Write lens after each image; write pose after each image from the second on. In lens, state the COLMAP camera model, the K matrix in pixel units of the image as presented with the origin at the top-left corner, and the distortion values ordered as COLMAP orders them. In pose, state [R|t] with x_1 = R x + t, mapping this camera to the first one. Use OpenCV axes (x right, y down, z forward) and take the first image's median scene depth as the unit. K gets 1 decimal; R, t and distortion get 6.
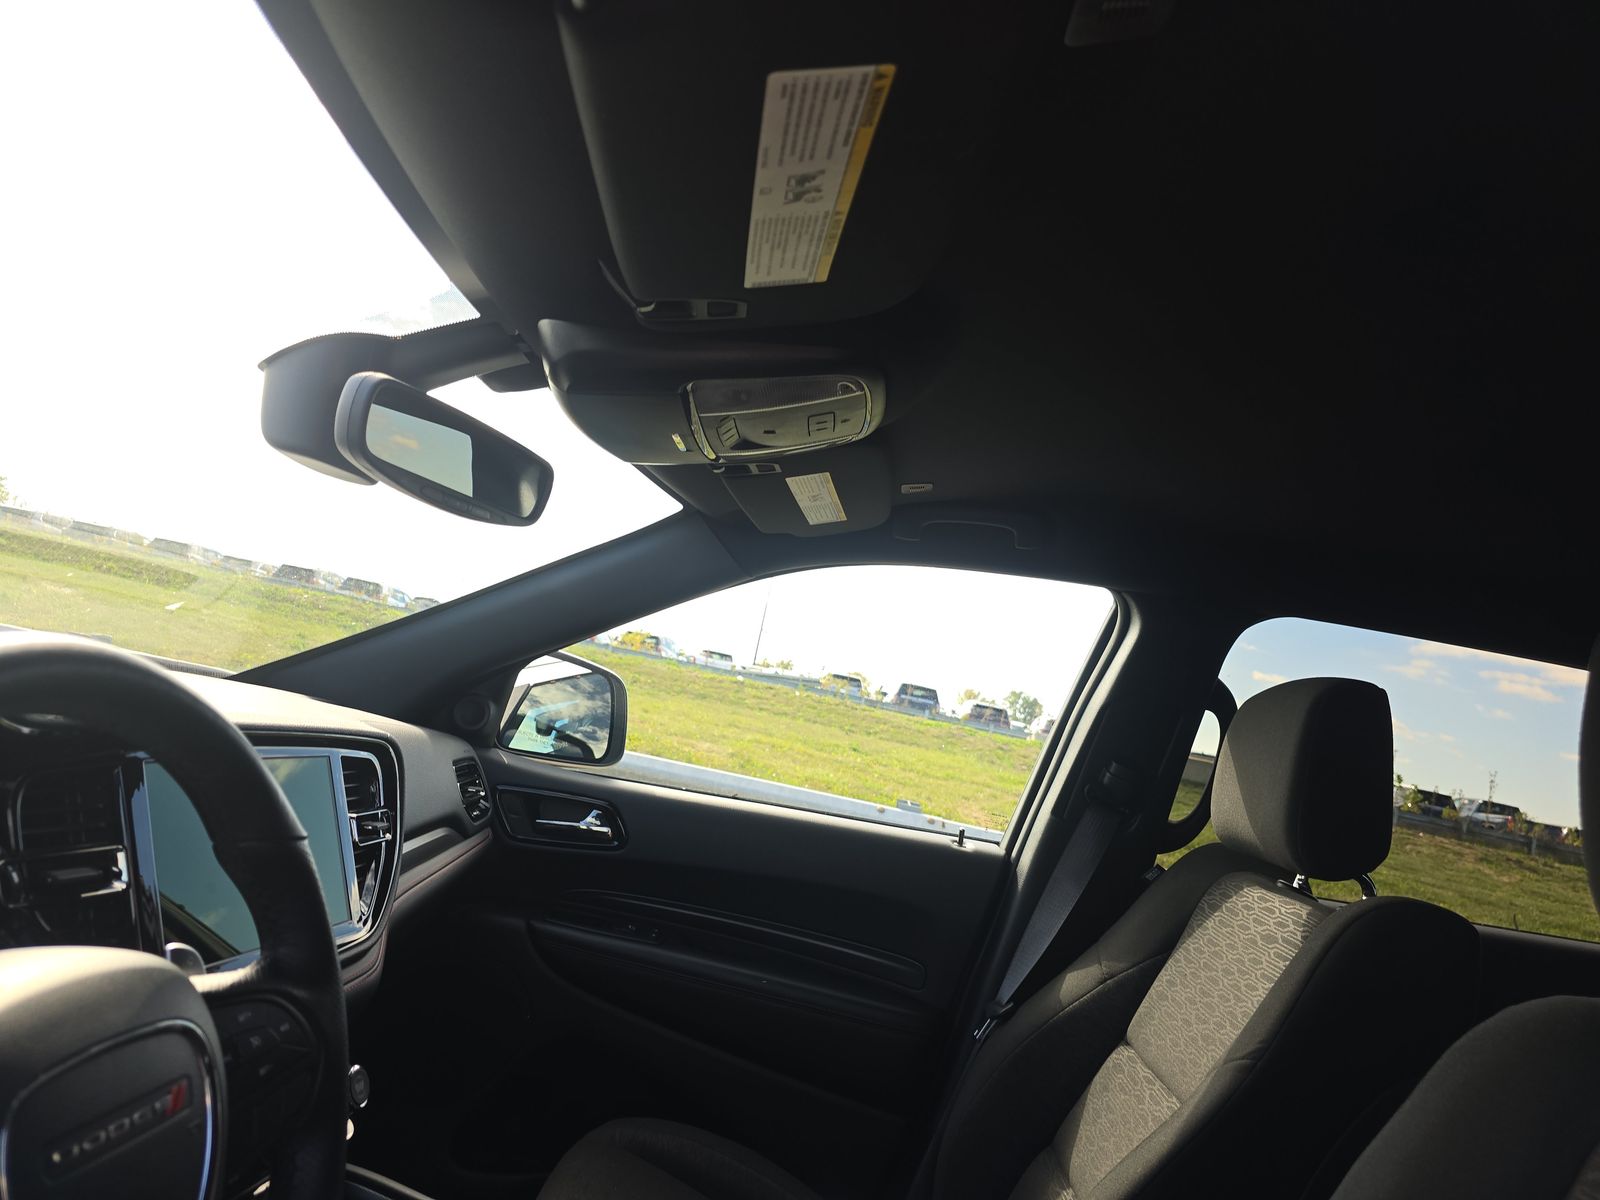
lens RADIAL K [[1086.1, 0, 800.0], [0, 1086.1, 600.0], [0, 0, 1]] dist [0.040361, -0.032980]
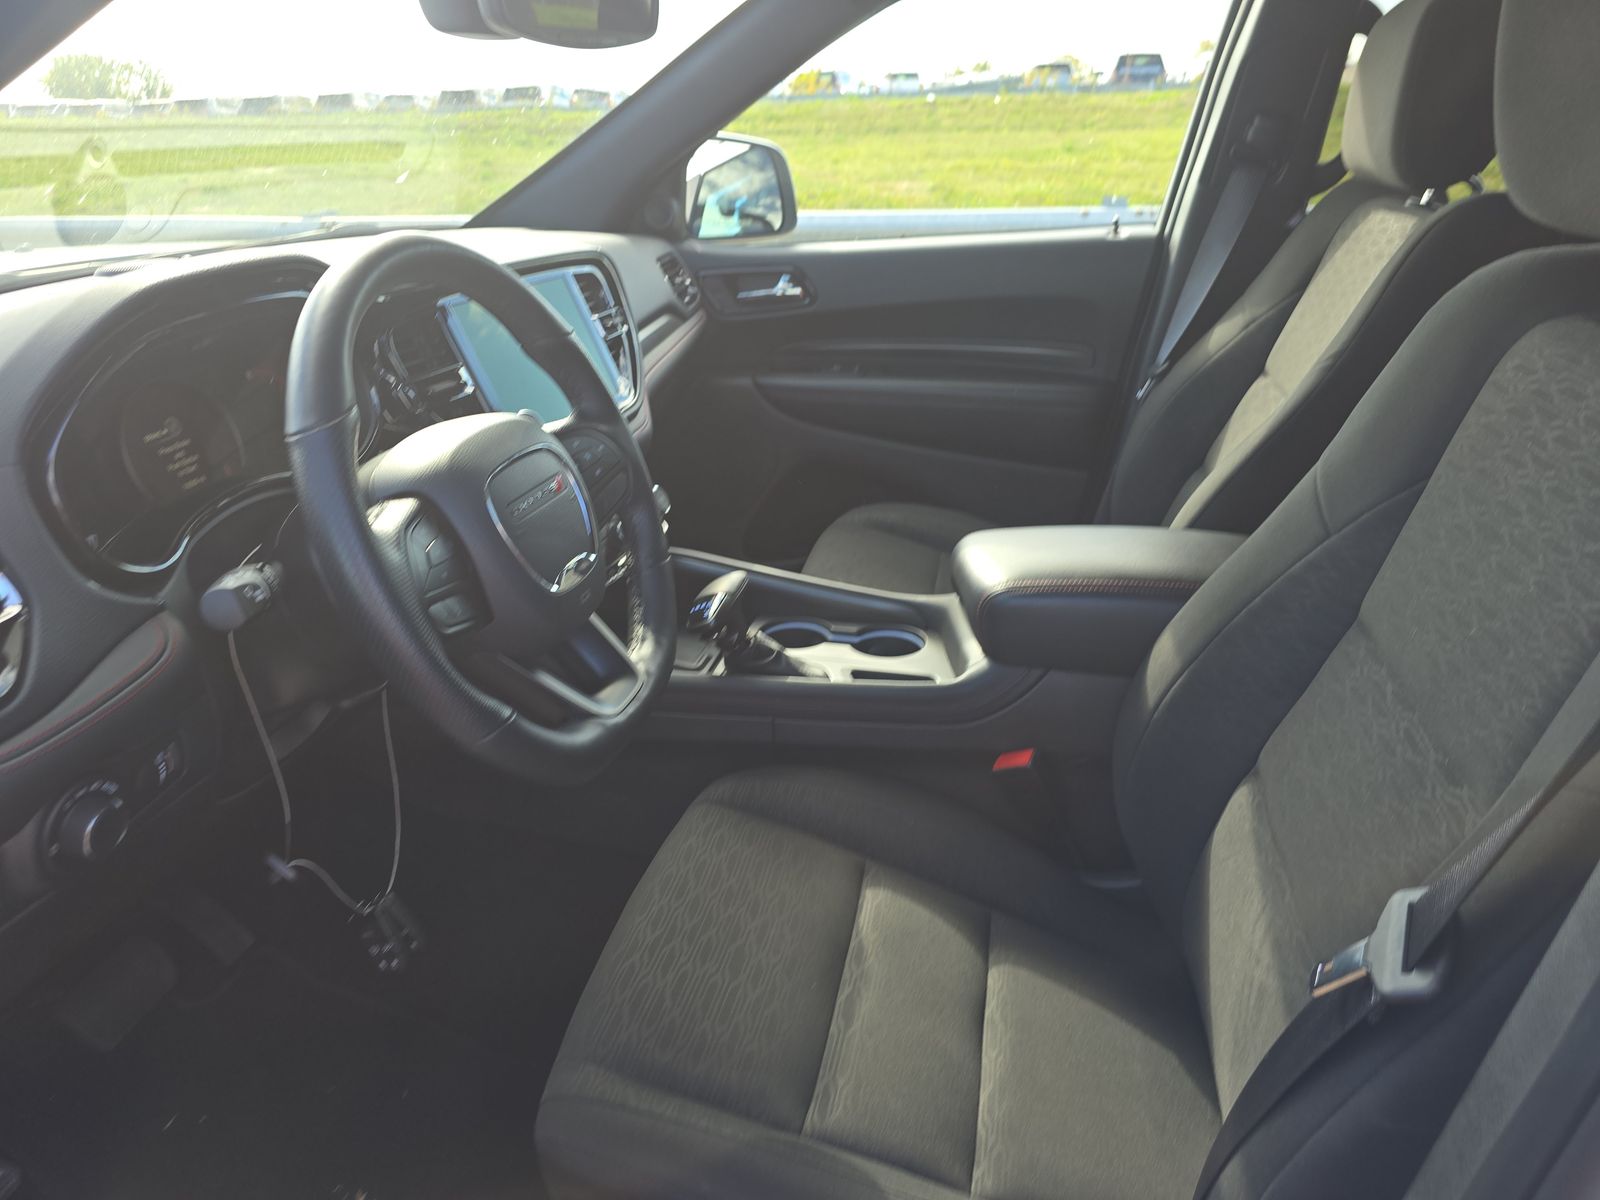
lens RADIAL K [[1086.1, 0, 800.0], [0, 1086.1, 600.0], [0, 0, 1]] dist [0.040361, -0.032980]
pose [[0.959804, -0.142916, -0.241561, 0.055868], [0.240663, 0.861917, 0.446296, -0.020678], [0.144423, -0.486491, 0.861666, -0.151940]]
